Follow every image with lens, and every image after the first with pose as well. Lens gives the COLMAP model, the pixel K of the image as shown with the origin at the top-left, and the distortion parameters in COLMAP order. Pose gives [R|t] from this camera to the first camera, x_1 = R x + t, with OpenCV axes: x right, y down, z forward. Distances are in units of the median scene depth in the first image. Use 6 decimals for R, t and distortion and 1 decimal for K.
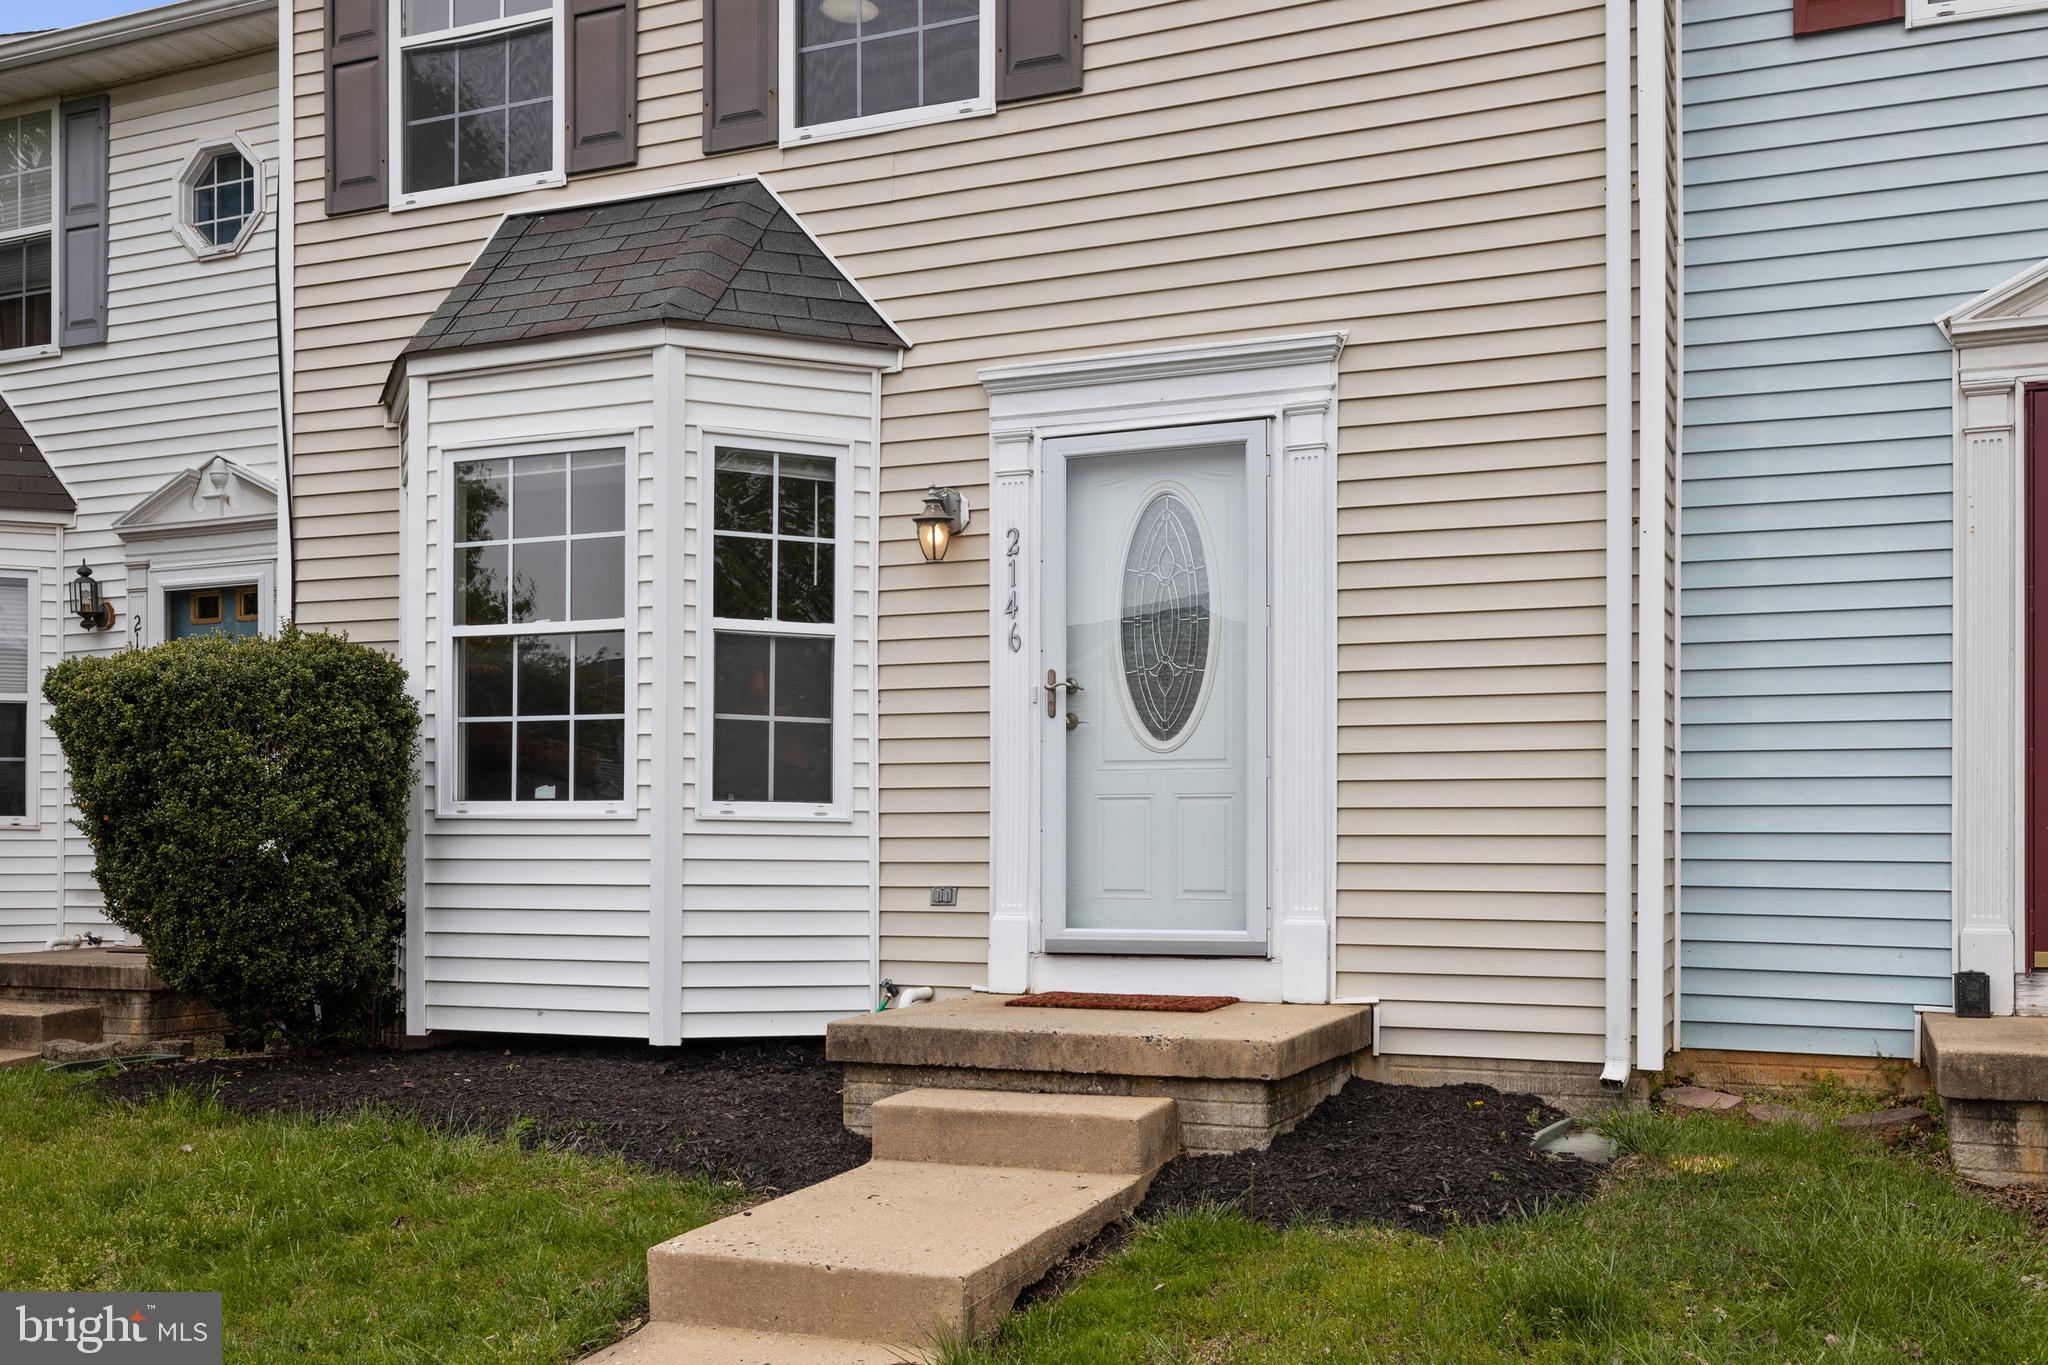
lens RADIAL K [[1928.4, 0, 1023.8], [0, 1928.4, 649.8], [0, 0, 1]] dist [-0.013644, 0.009746]
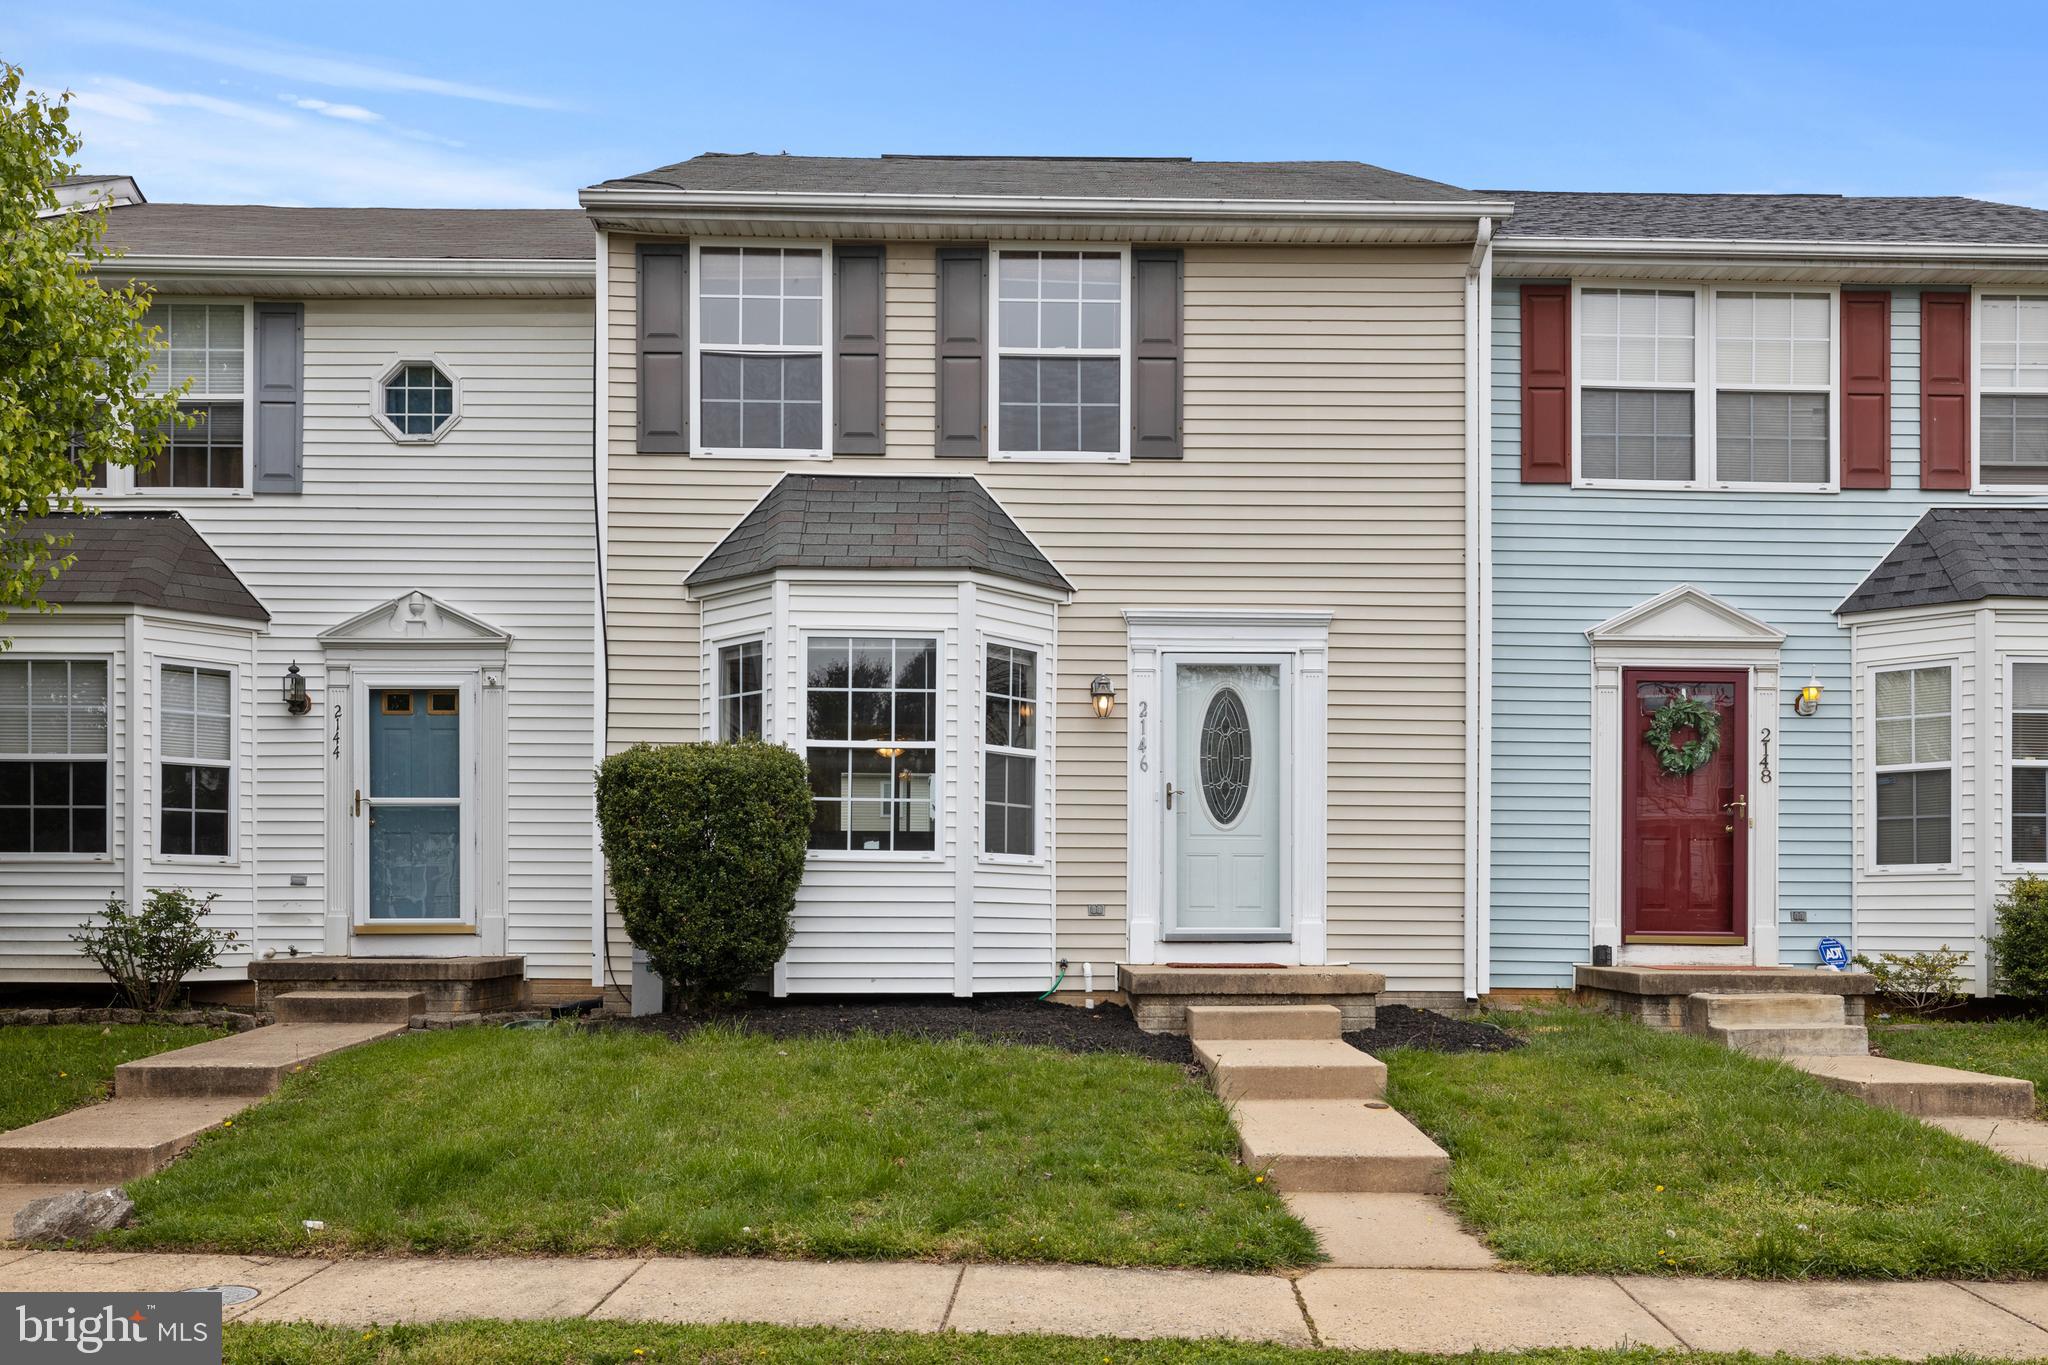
lens RADIAL K [[1698.5, 0, 1024.0], [0, 1698.5, 682.5], [0, 0, 1]] dist [-0.020390, -0.004889]
pose [[0.907979, 0.062620, 0.414311, -0.729862], [-0.047616, 0.997785, -0.046456, -0.002739], [-0.416302, 0.022453, 0.908949, -0.359806]]
